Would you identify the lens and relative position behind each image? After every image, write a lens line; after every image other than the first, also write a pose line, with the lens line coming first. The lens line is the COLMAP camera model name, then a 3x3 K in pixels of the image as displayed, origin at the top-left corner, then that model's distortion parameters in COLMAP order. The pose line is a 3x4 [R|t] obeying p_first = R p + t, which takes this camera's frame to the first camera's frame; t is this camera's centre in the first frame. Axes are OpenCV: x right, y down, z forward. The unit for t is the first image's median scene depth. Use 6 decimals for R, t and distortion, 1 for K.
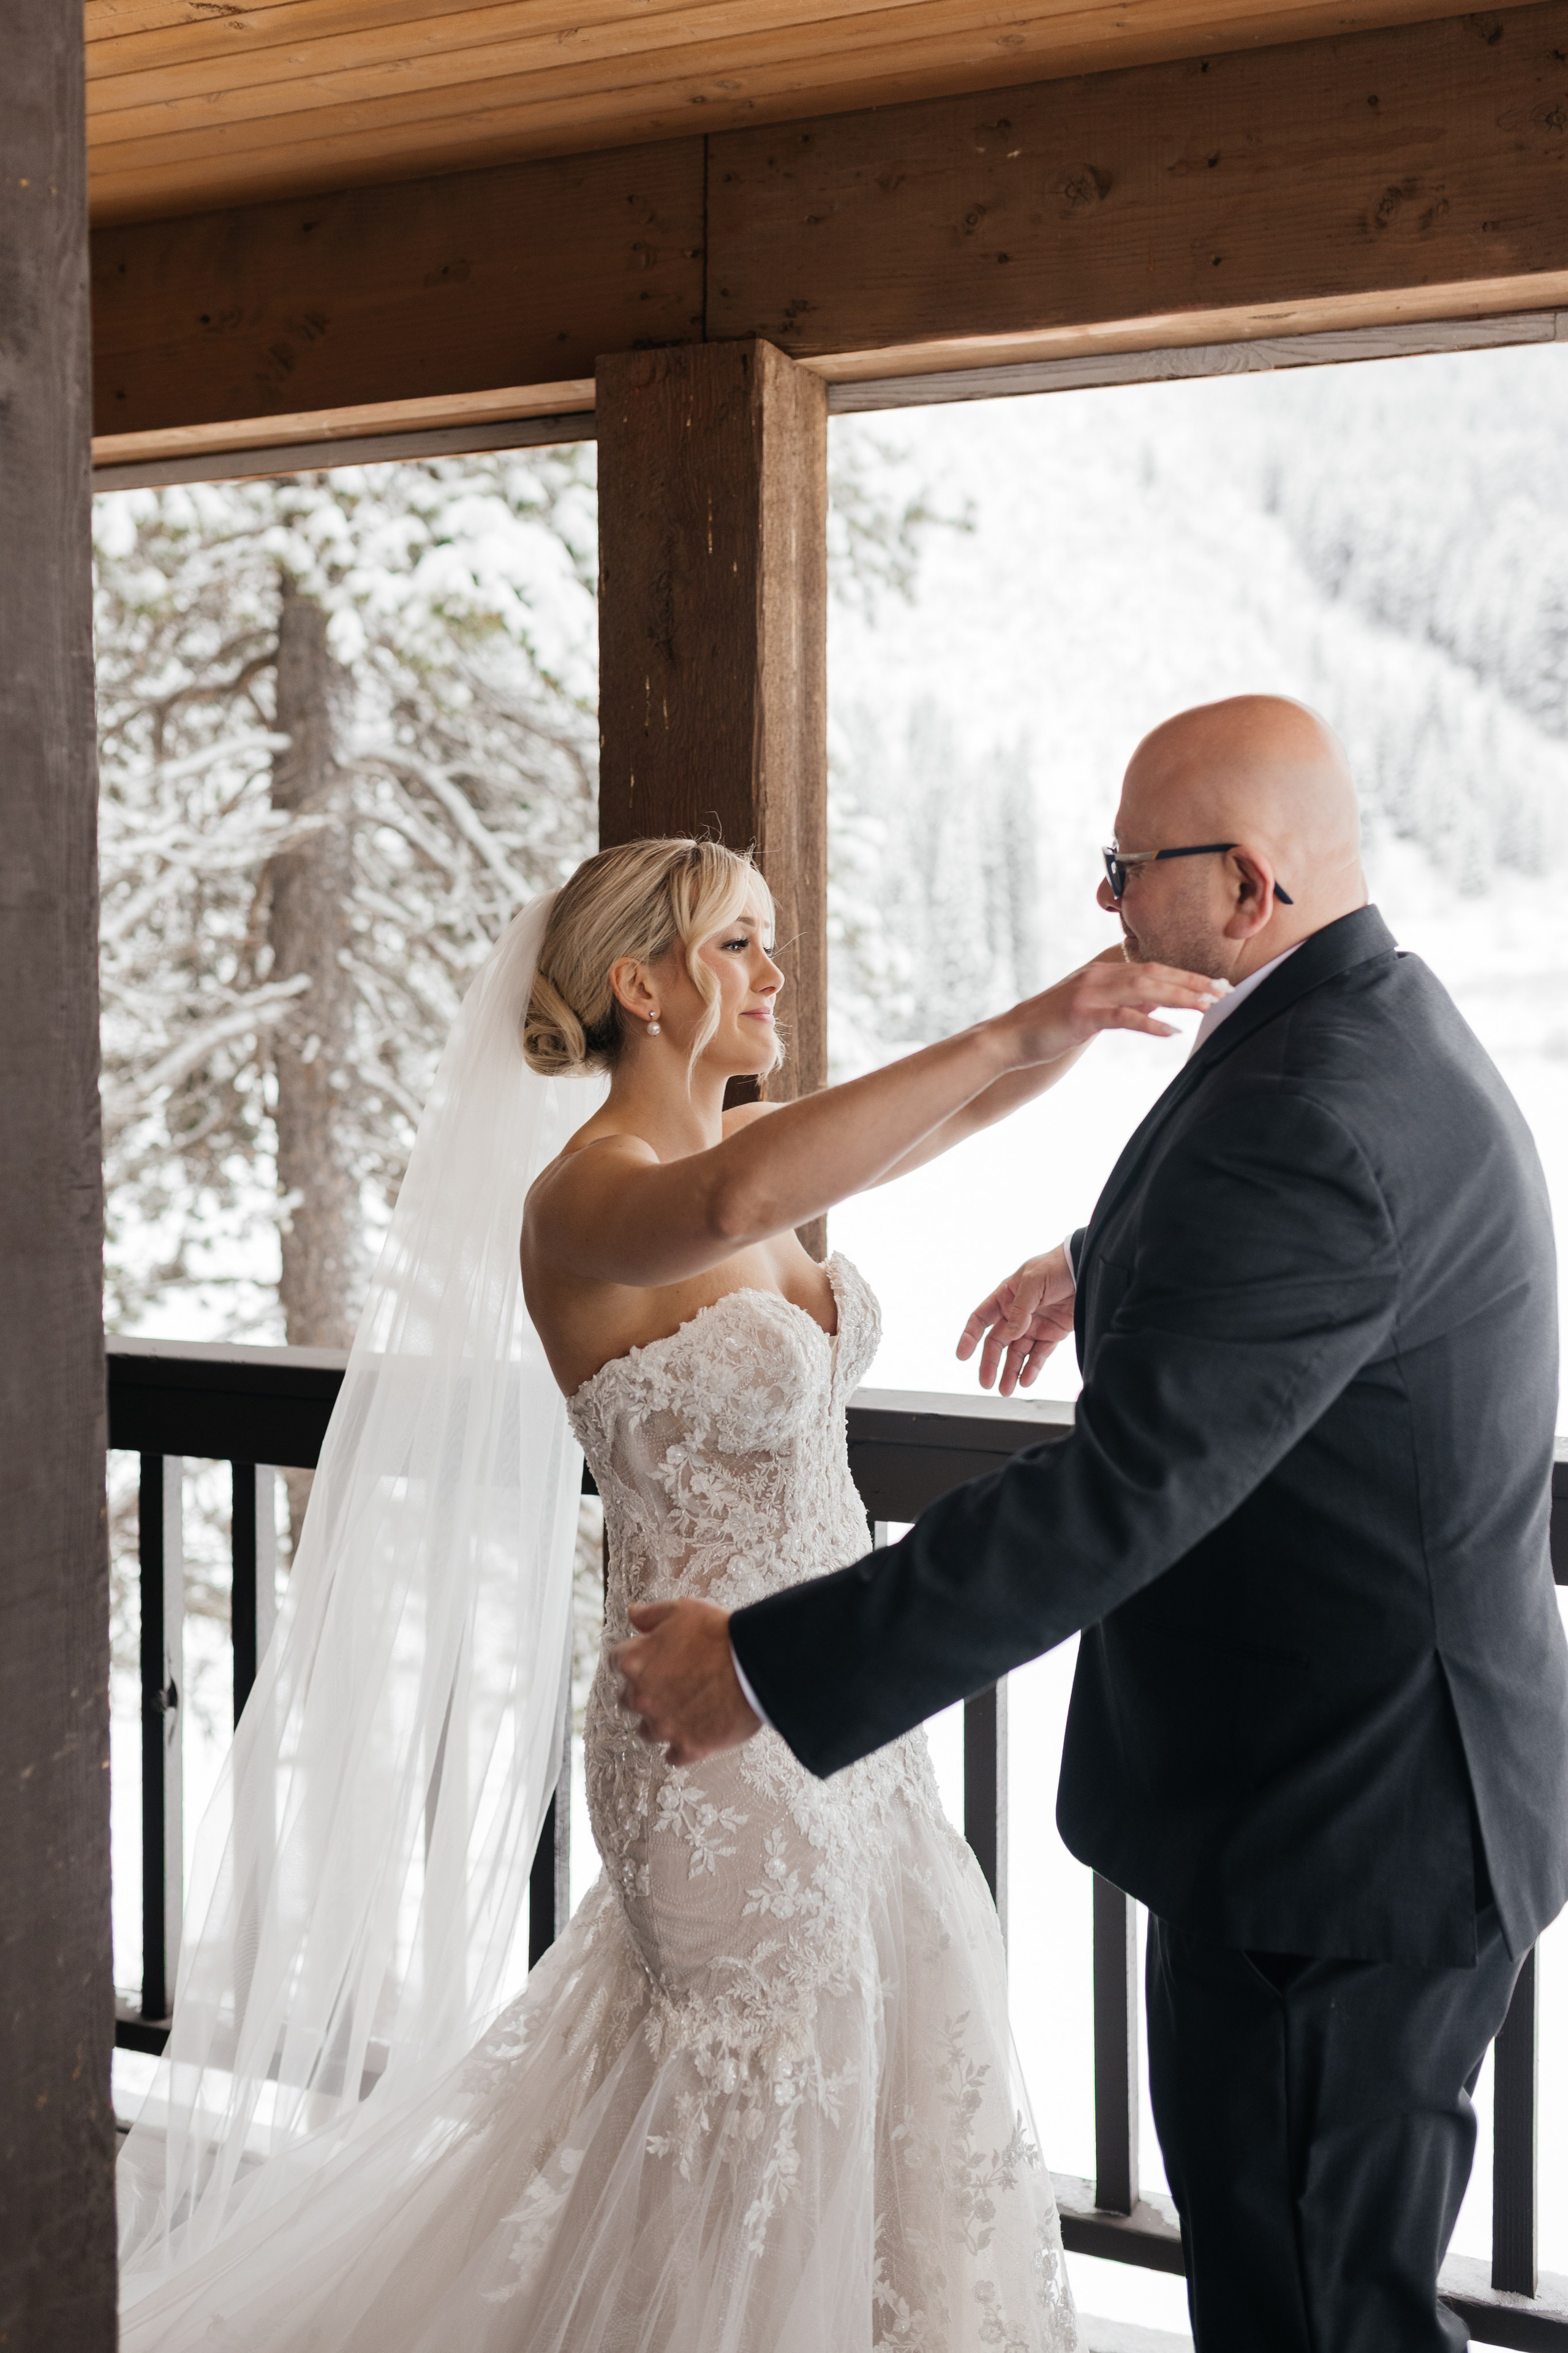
lens RADIAL K [[2359.4, 0, 759.5], [0, 2359.4, 1125.9], [0, 0, 1]] dist [0.005010, 0.000000]
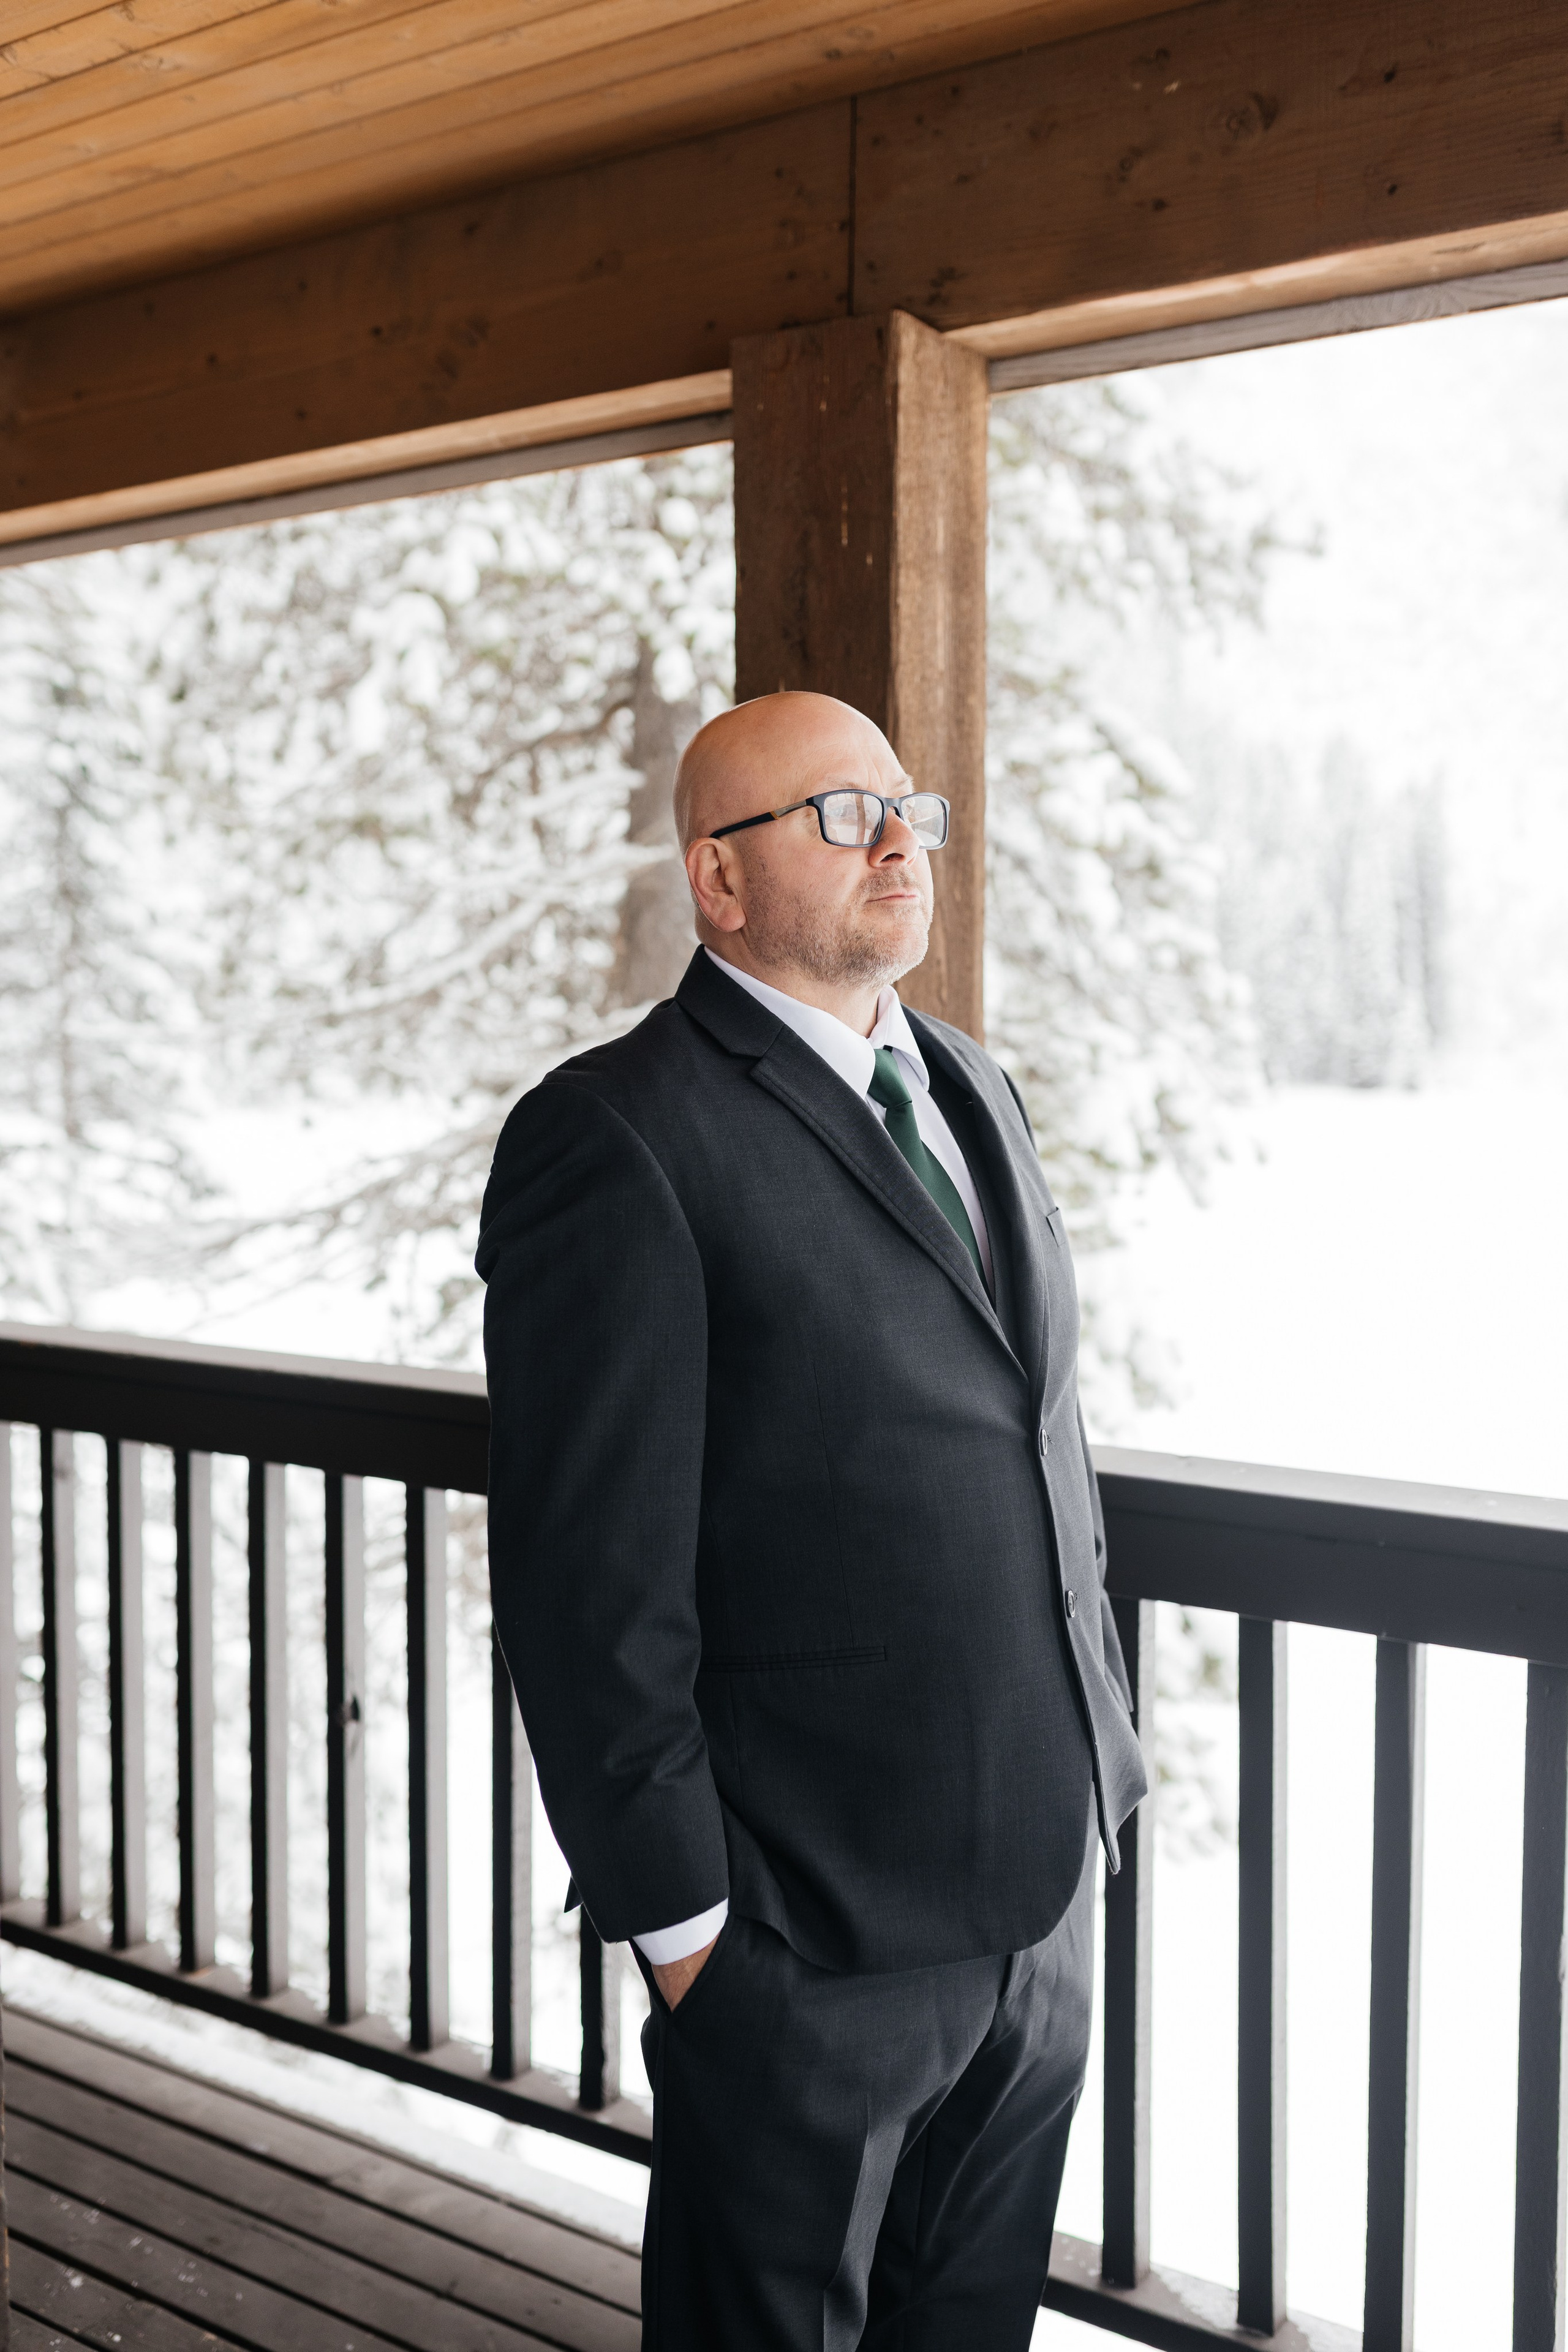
lens RADIAL K [[2235.2, 0, 786.5], [0, 2235.2, 1156.1], [0, 0, 1]] dist [0.005381, 0.000000]
pose [[0.985417, 0.011051, -0.169798, 0.108330], [-0.010516, 0.999937, 0.004049, -0.004979], [0.169832, -0.002205, 0.985471, 0.126344]]
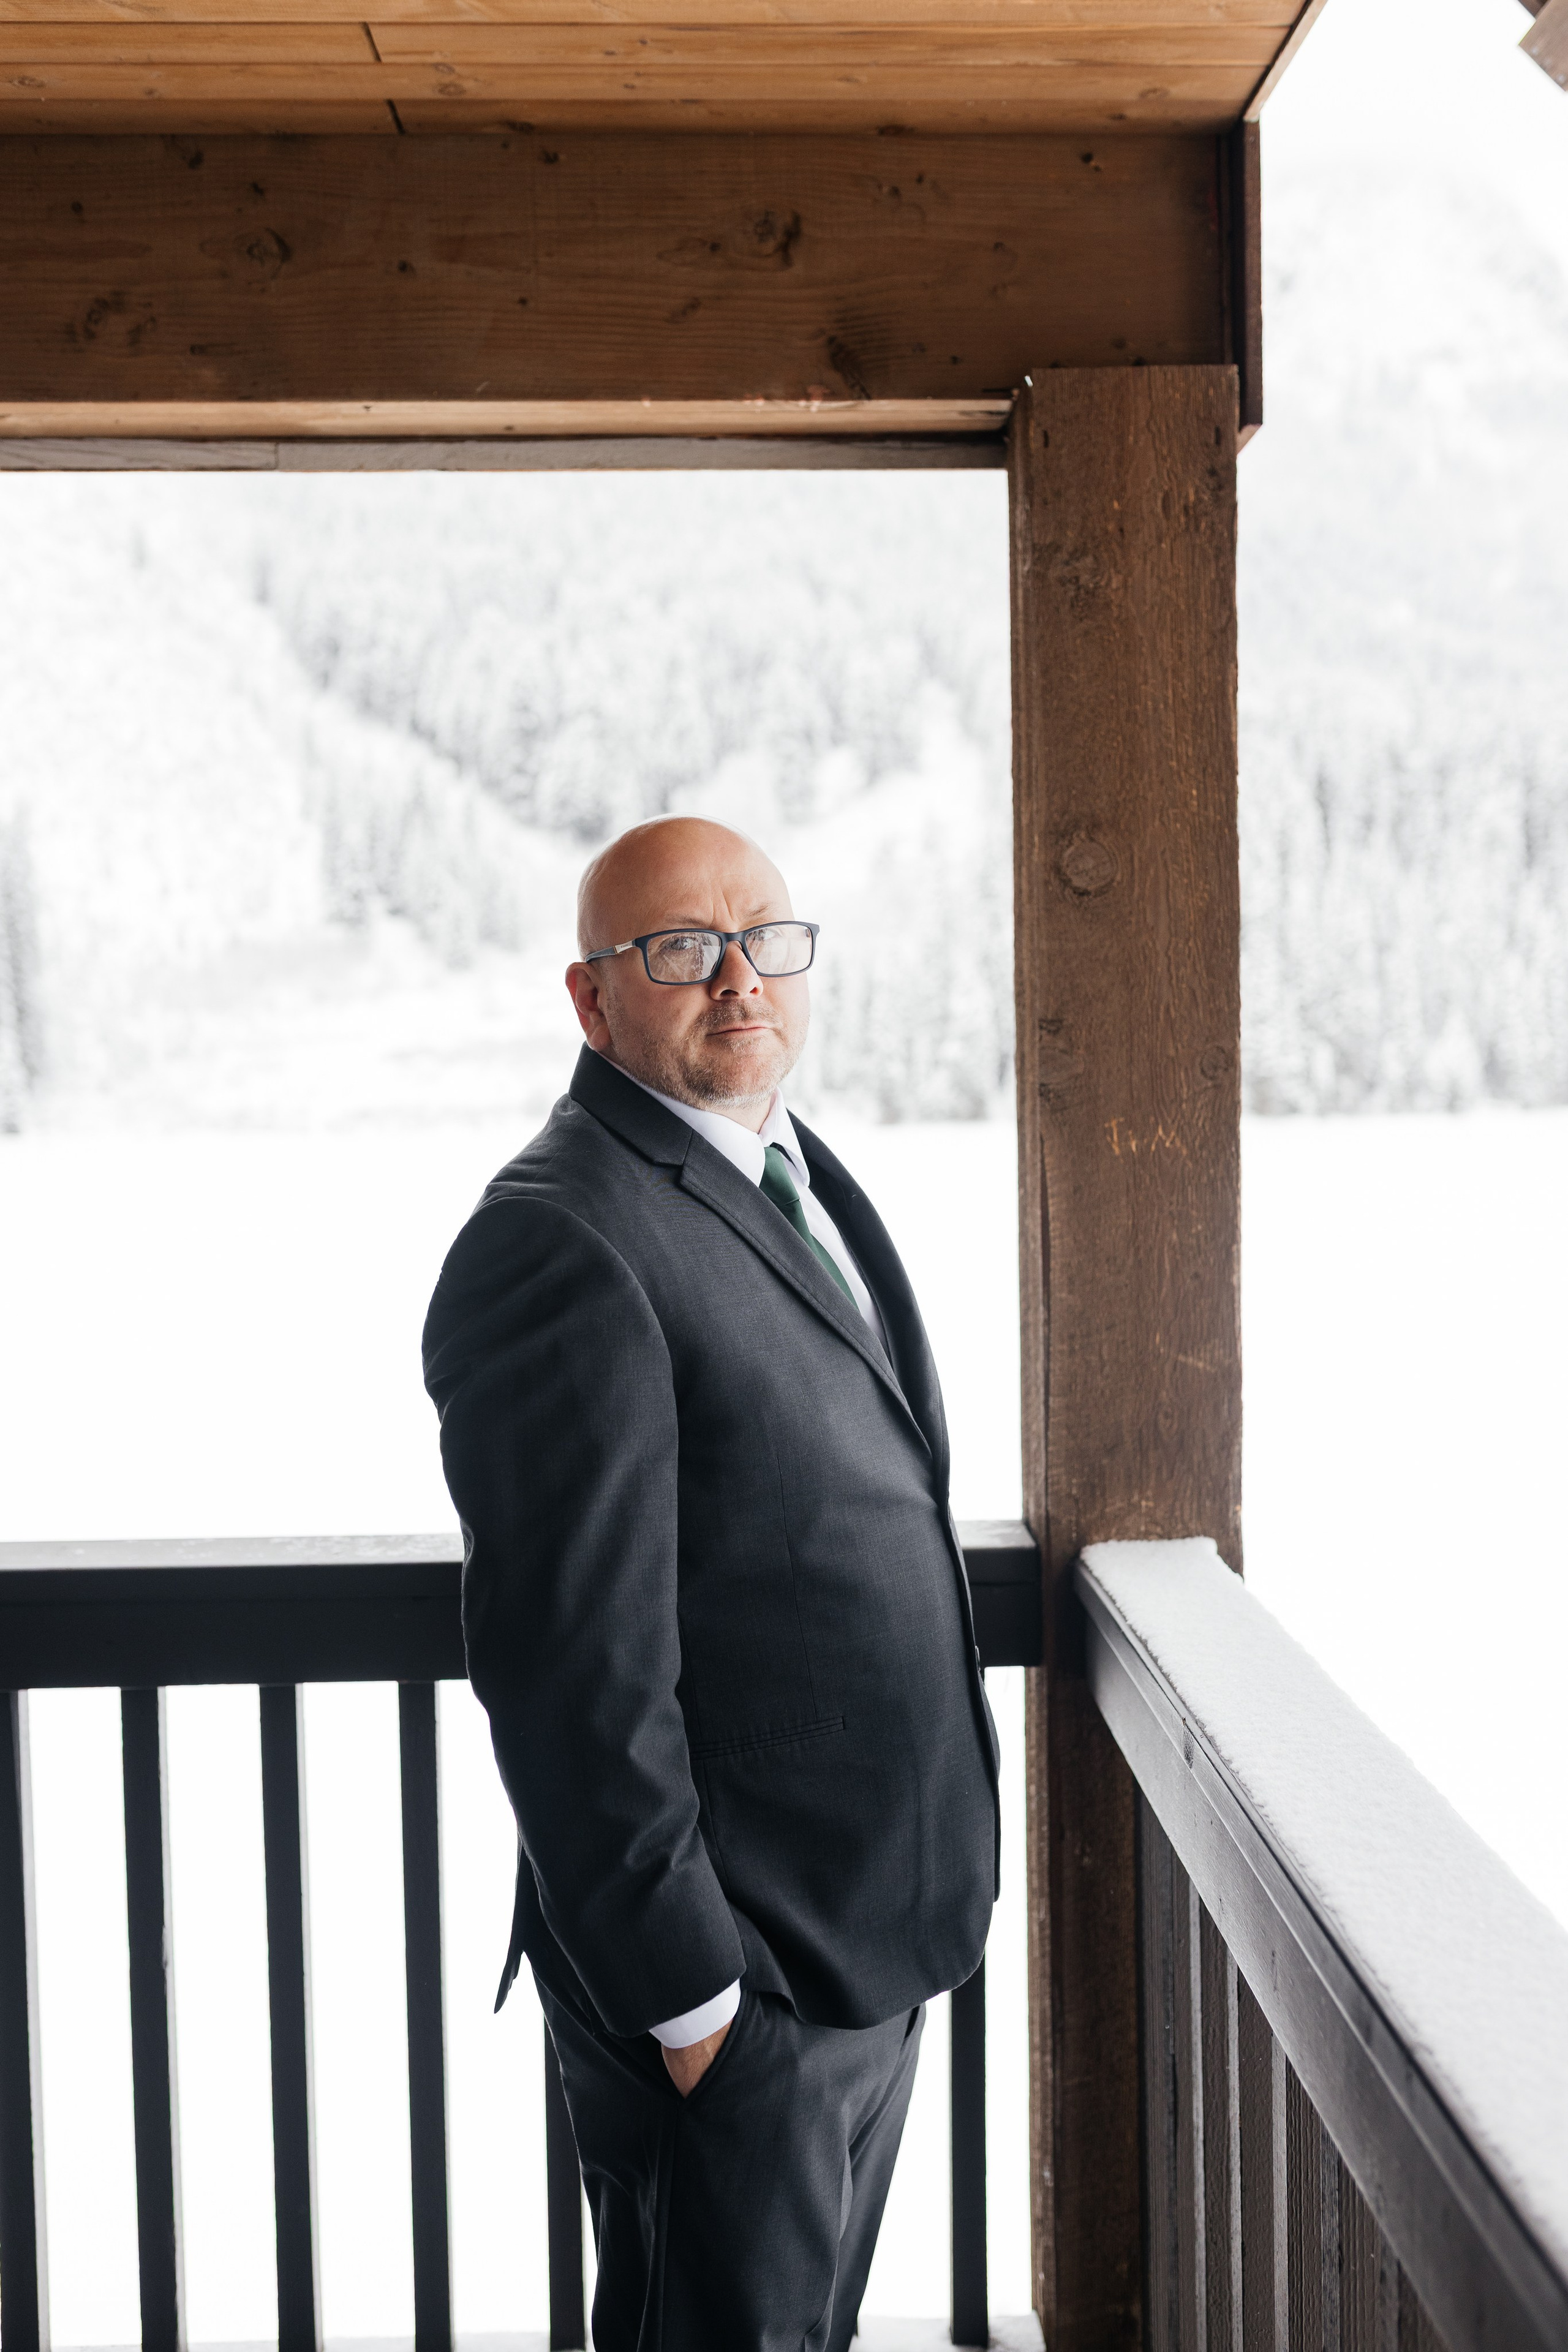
lens RADIAL K [[2235.2, 0, 806.5], [0, 2235.2, 1155.0], [0, 0, 1]] dist [0.005381, 0.000000]
pose [[0.902840, -0.034584, 0.428584, 0.109671], [0.040333, 0.999177, -0.004337, -0.021510], [-0.428081, 0.021202, 0.903492, 0.032202]]
